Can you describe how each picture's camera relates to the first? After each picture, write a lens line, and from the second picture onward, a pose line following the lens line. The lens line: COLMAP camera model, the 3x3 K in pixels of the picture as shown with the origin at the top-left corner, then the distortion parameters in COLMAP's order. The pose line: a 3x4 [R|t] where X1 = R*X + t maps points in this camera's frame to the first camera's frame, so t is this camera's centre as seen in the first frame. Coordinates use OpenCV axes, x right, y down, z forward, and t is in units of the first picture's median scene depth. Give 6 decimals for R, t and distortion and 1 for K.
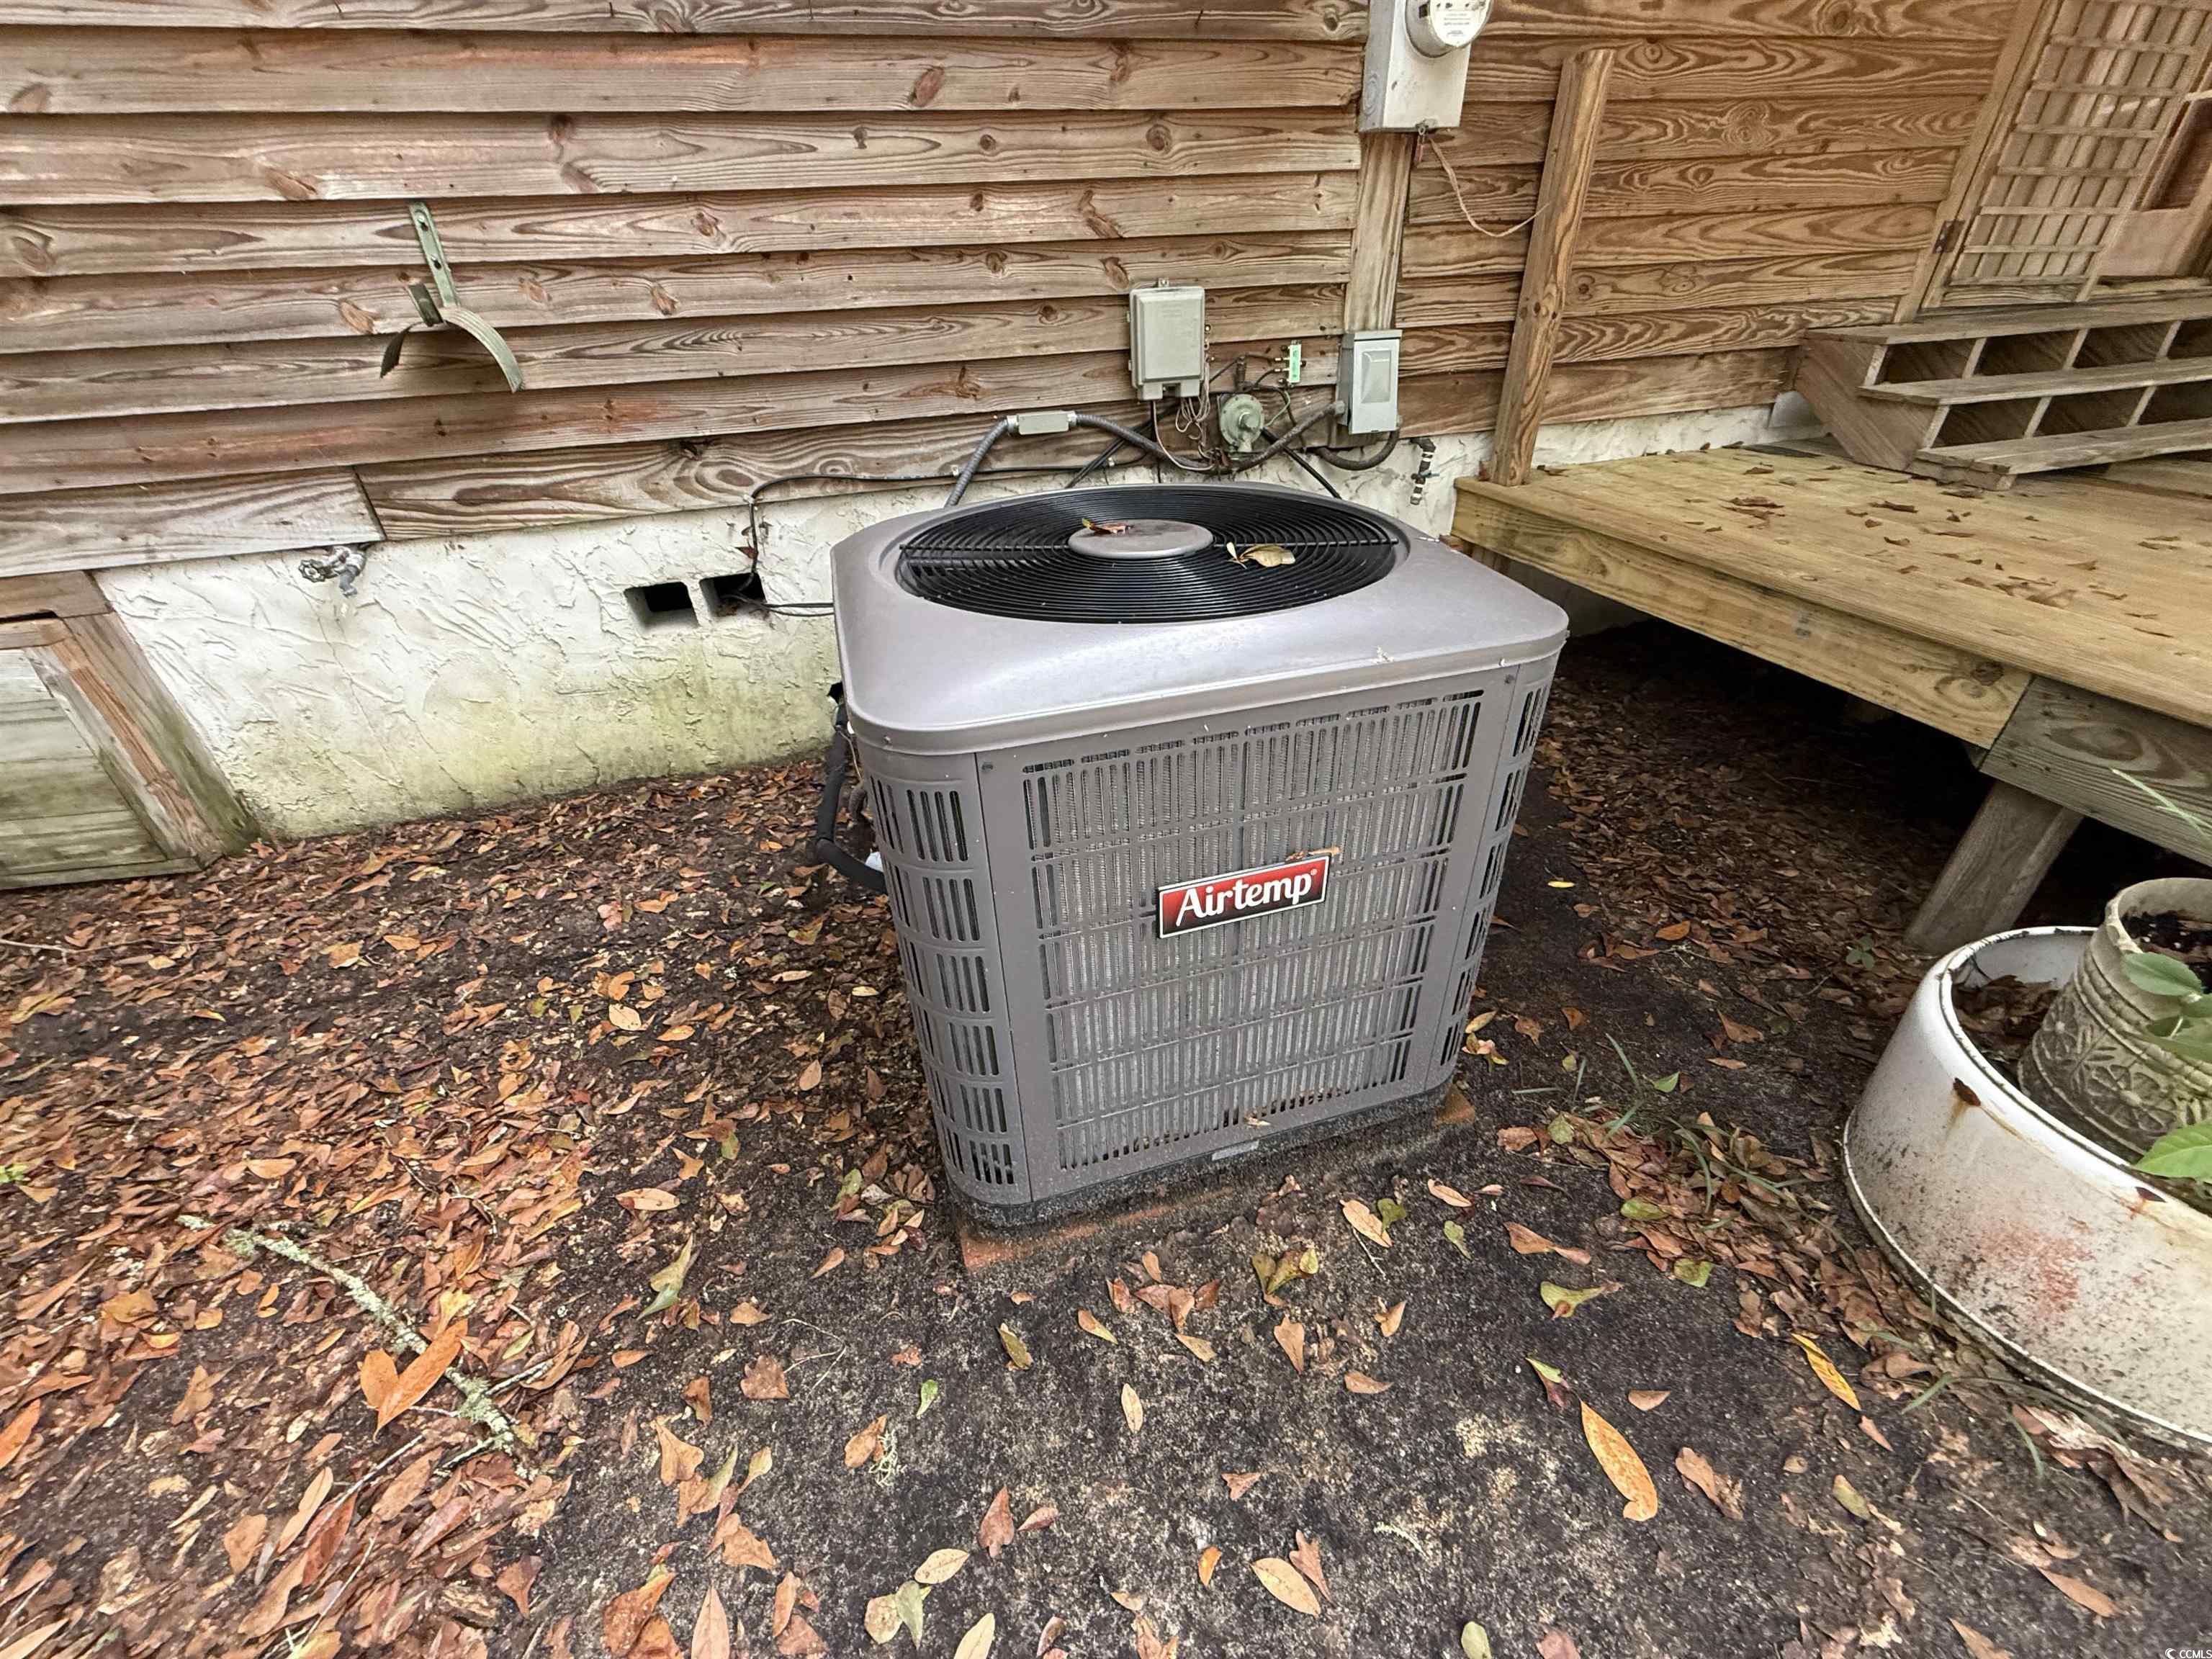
lens RADIAL K [[881.7, 0, 1102.7], [0, 881.7, 834.2], [0, 0, 1]] dist [-0.000108, 0.000126]
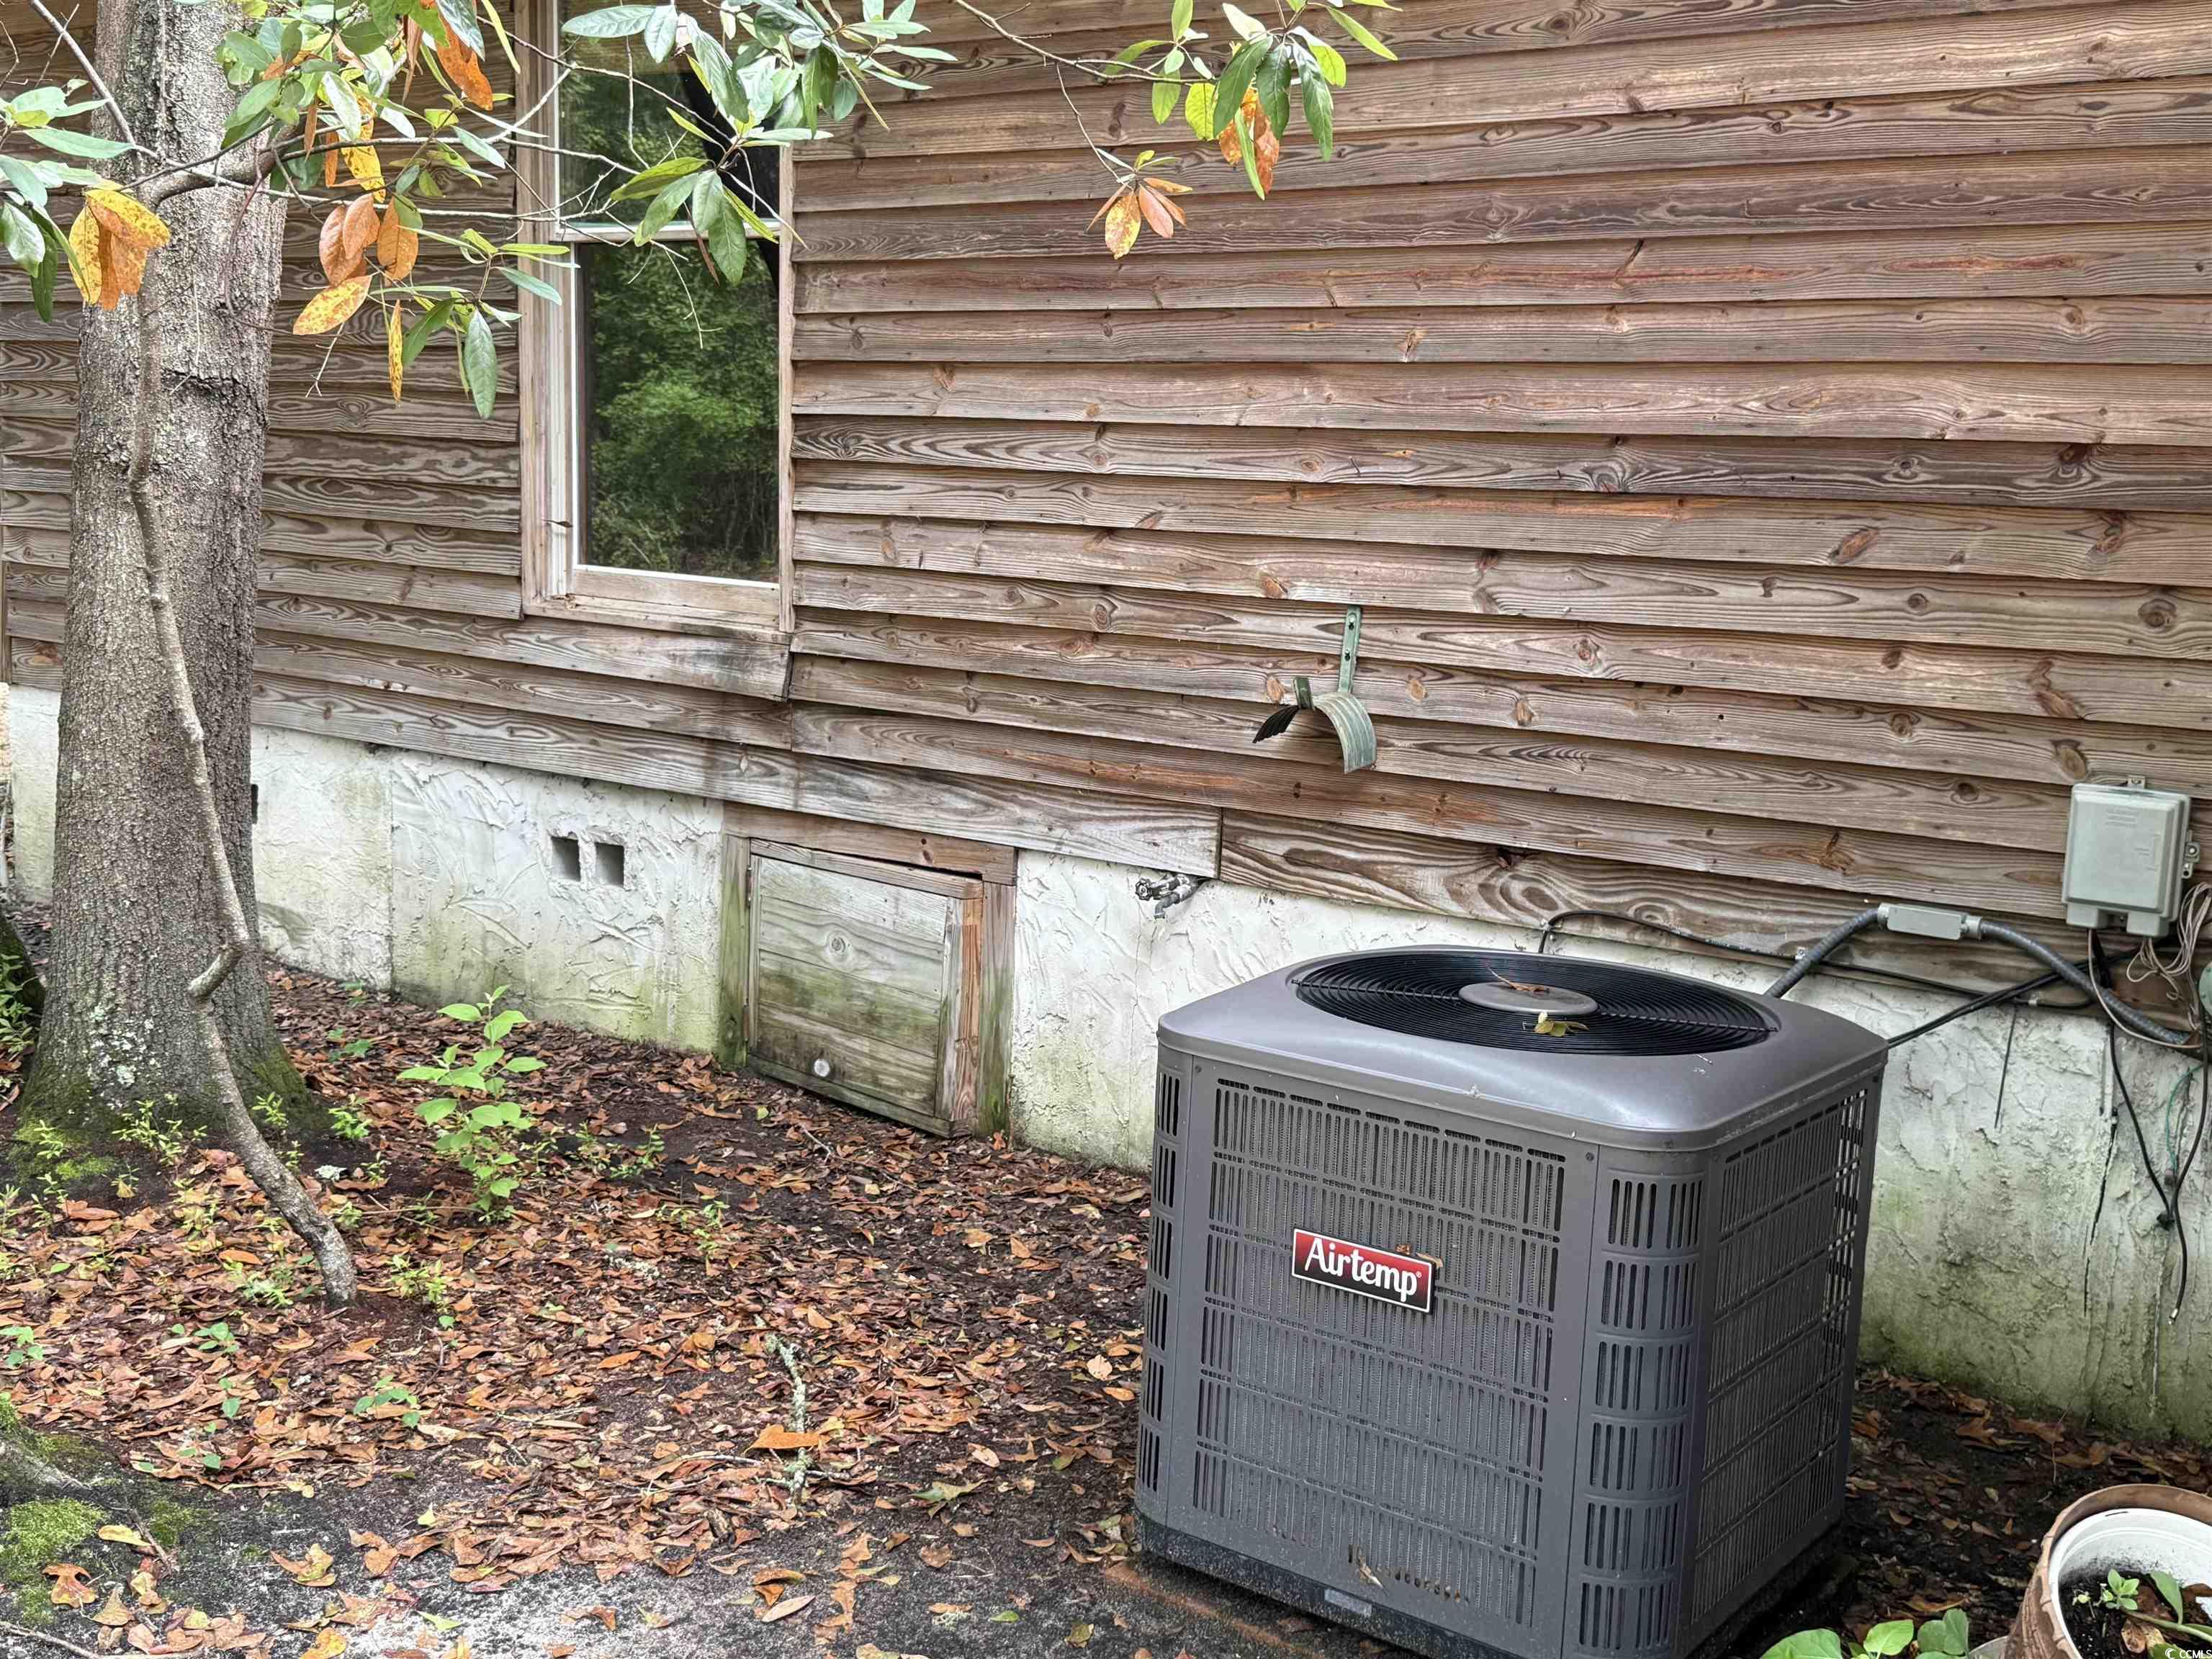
lens RADIAL K [[2394.3, 0, 1106.0], [0, 2394.3, 829.5], [0, 0, 1]] dist [0.130359, -0.001281]
pose [[0.603096, 0.178935, -0.777340, 1.229339], [-0.485703, 0.855406, -0.179926, 0.163629], [0.632746, 0.486069, 0.602801, -0.737800]]
